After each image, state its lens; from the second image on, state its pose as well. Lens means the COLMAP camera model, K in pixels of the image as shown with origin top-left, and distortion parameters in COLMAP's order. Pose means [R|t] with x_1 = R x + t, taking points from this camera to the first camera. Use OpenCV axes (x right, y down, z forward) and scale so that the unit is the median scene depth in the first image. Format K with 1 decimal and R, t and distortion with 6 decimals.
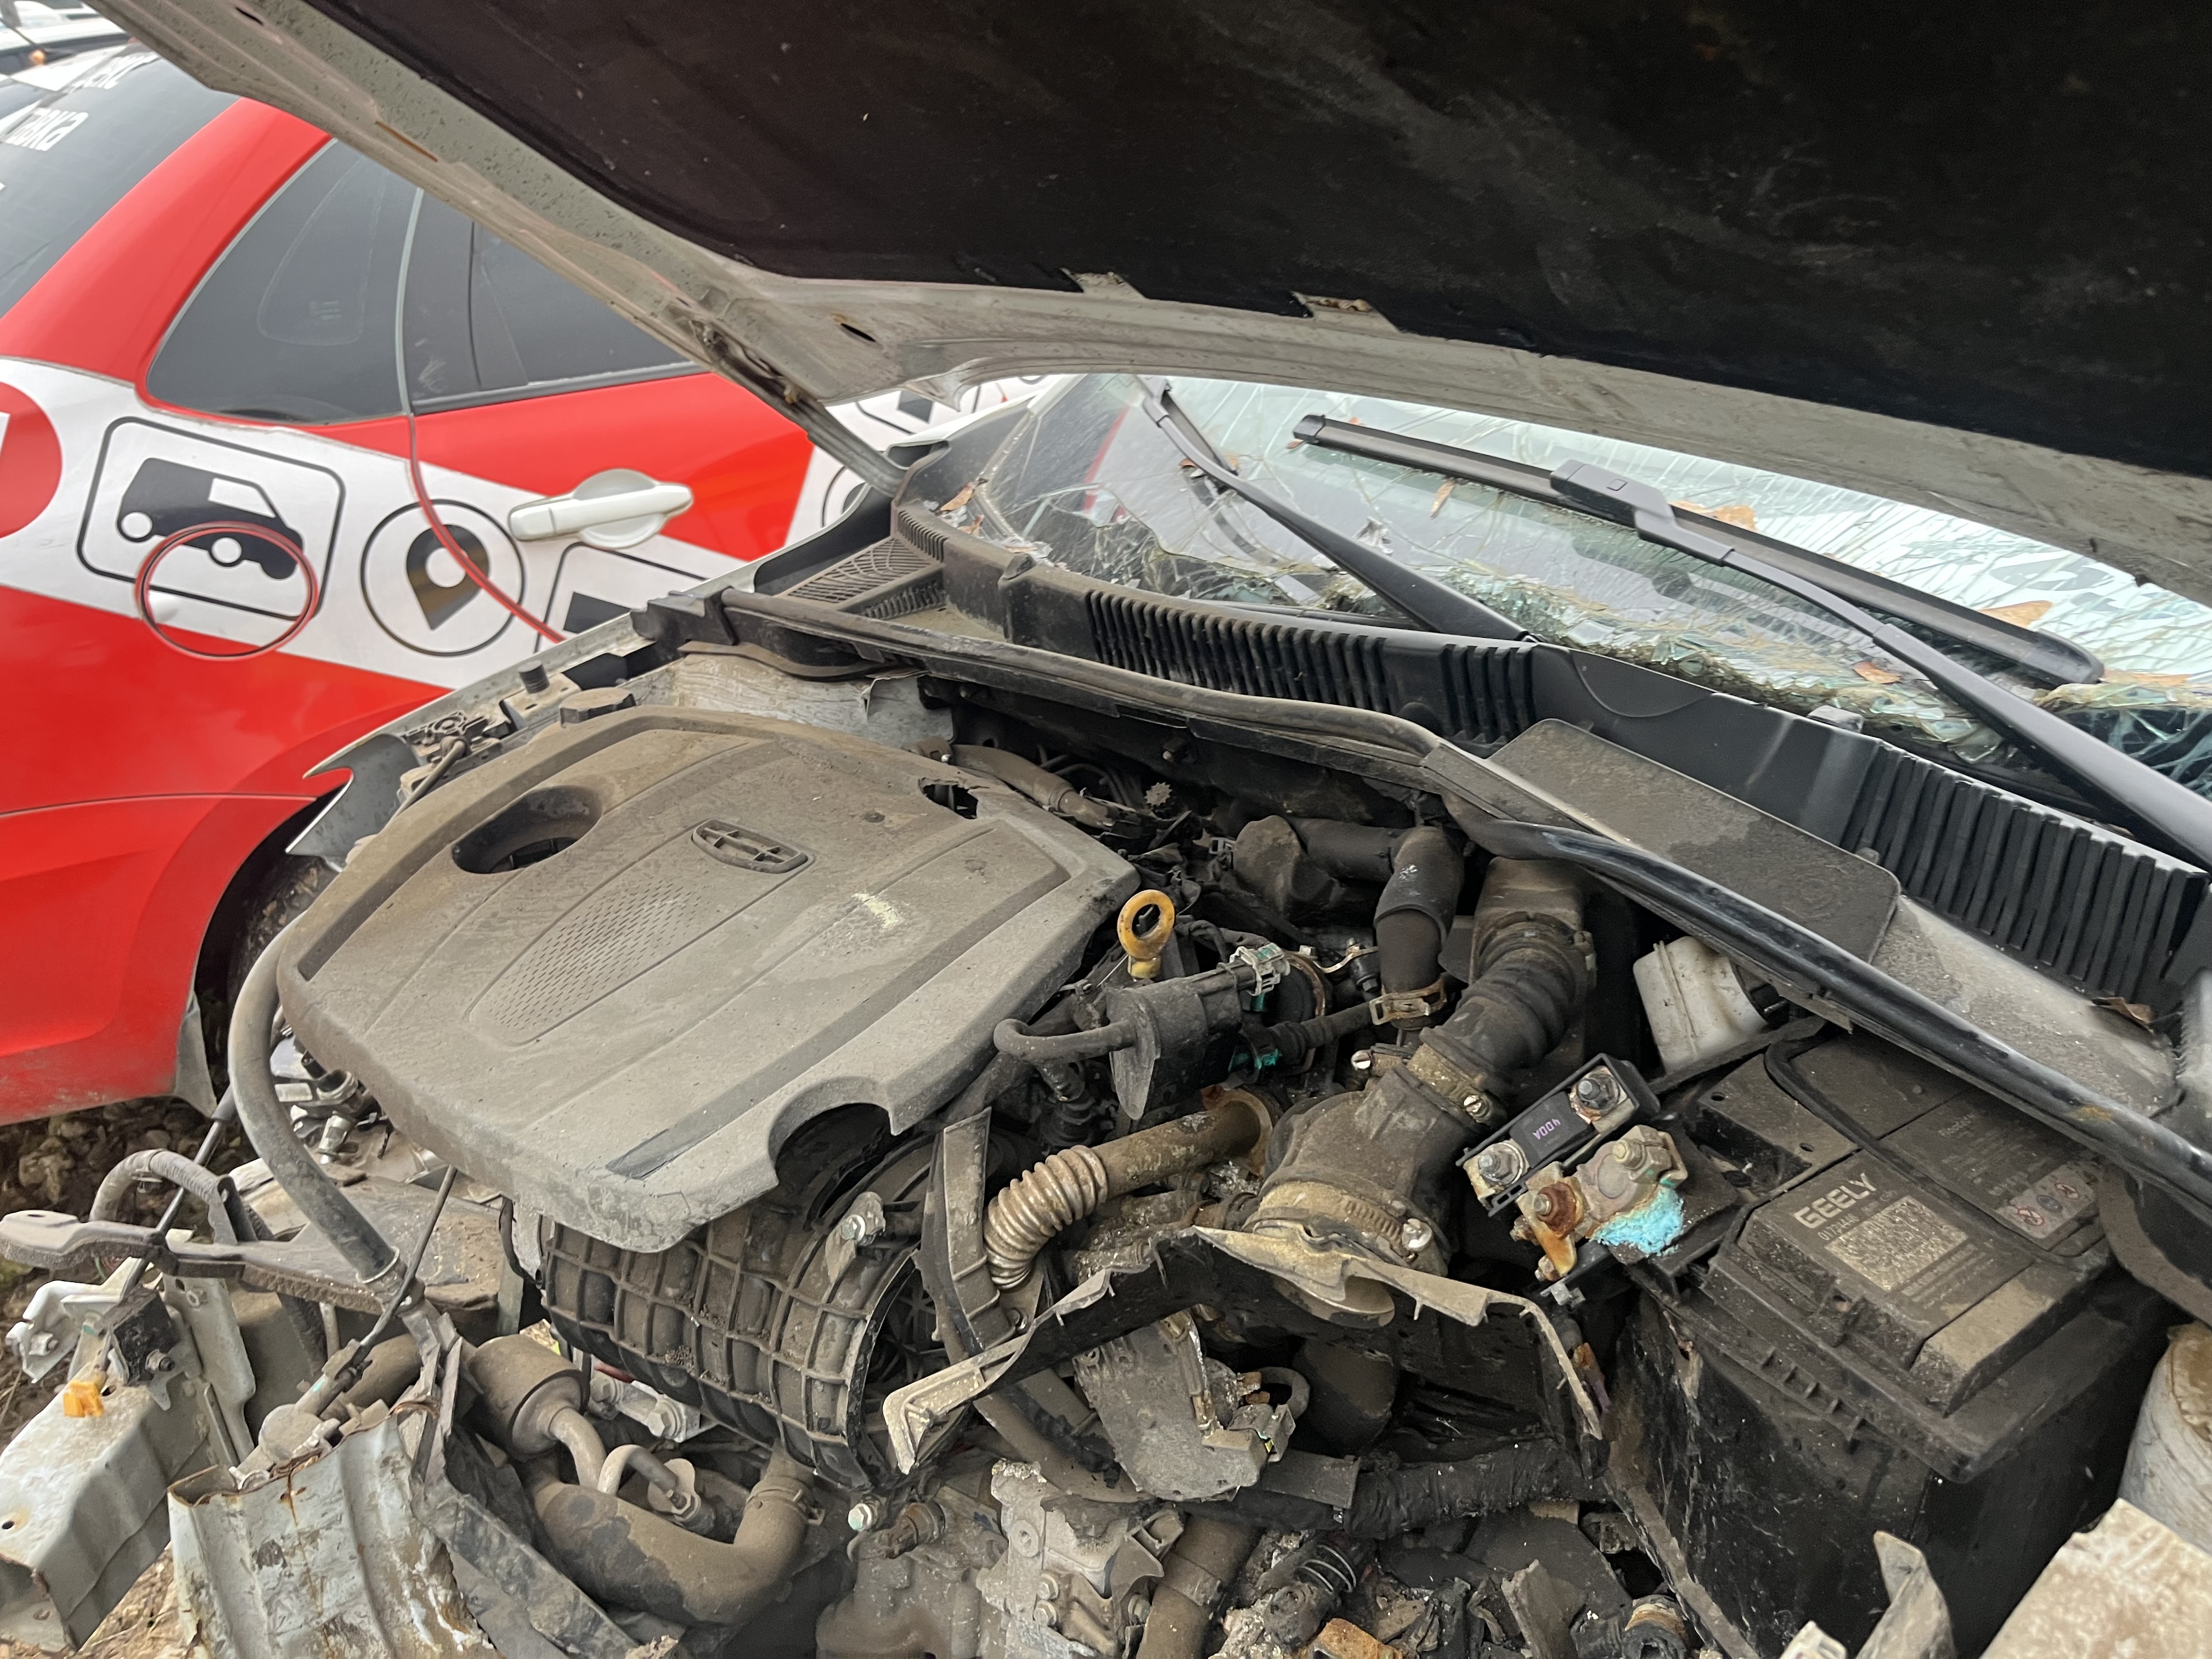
lens RADIAL K [[1688.5, 0, 1076.4], [0, 1688.5, 828.1], [0, 0, 1]] dist [0.055523, -0.081794]
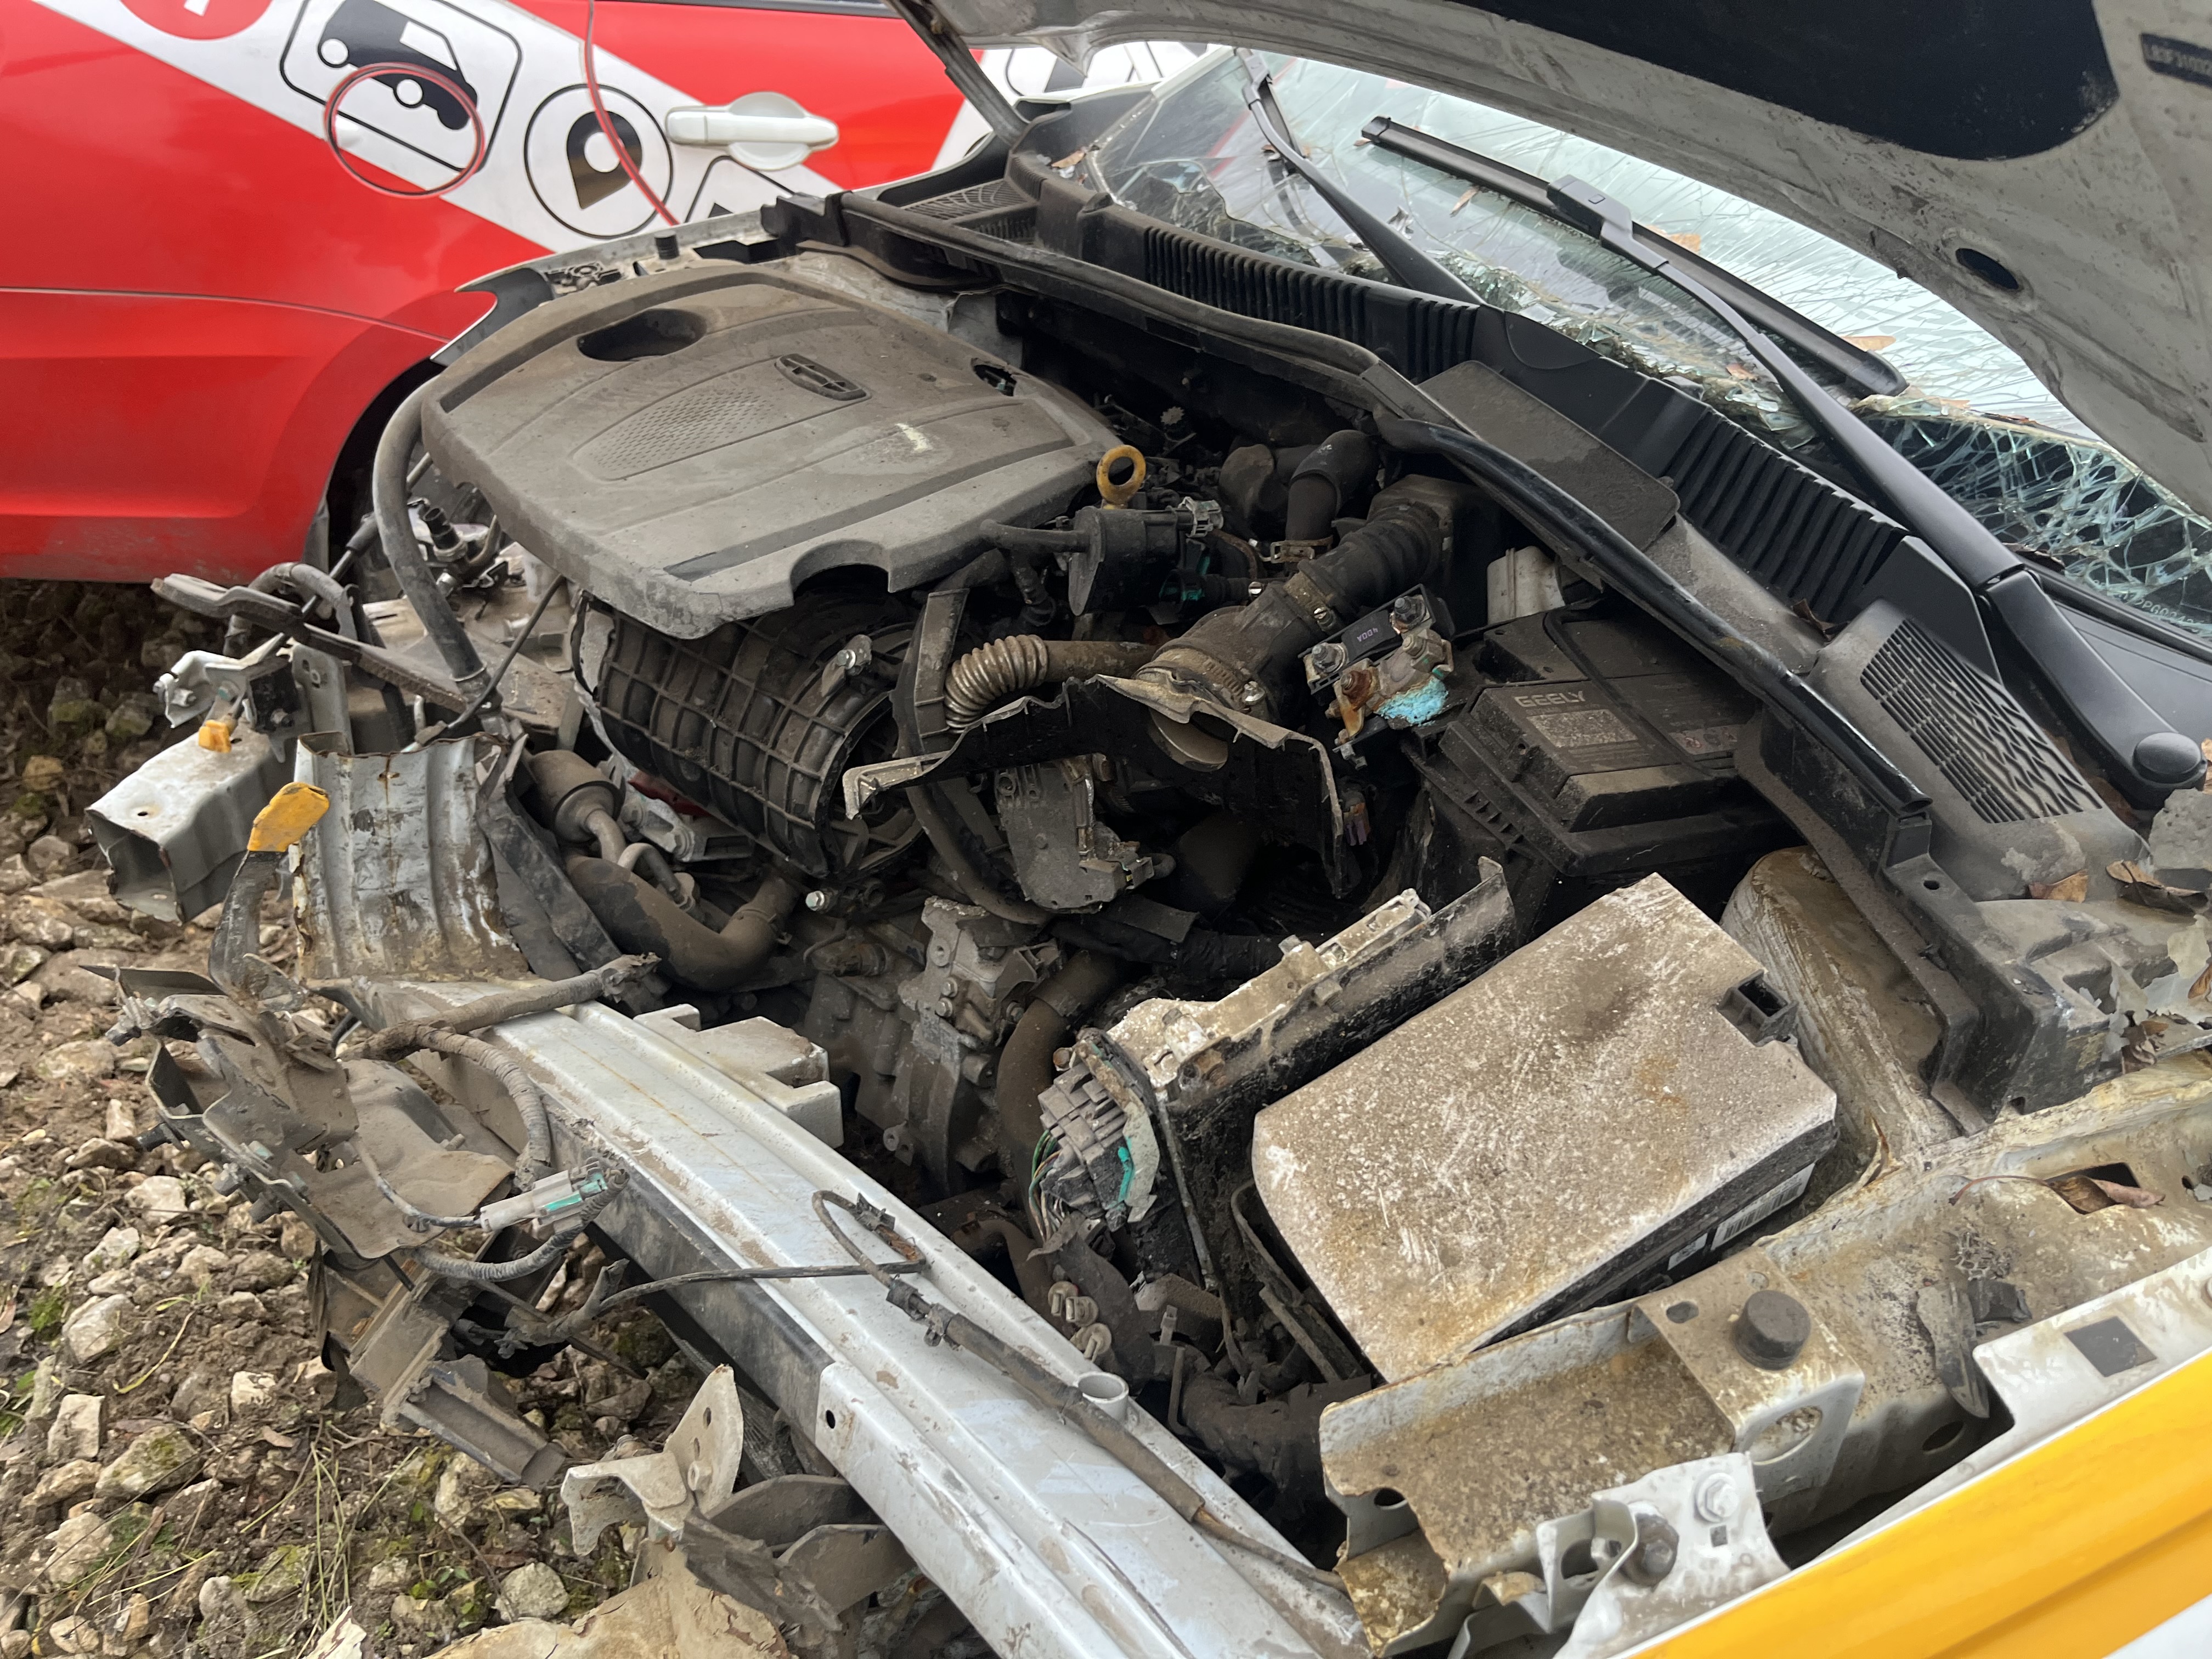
lens RADIAL K [[1668.9, 0, 1106.0], [0, 1668.9, 829.5], [0, 0, 1]] dist [0.062862, -0.098452]
pose [[0.980552, 0.195885, -0.012079, 0.092700], [-0.192675, 0.972535, 0.130580, 0.145847], [0.037326, -0.125713, 0.991364, -0.237351]]
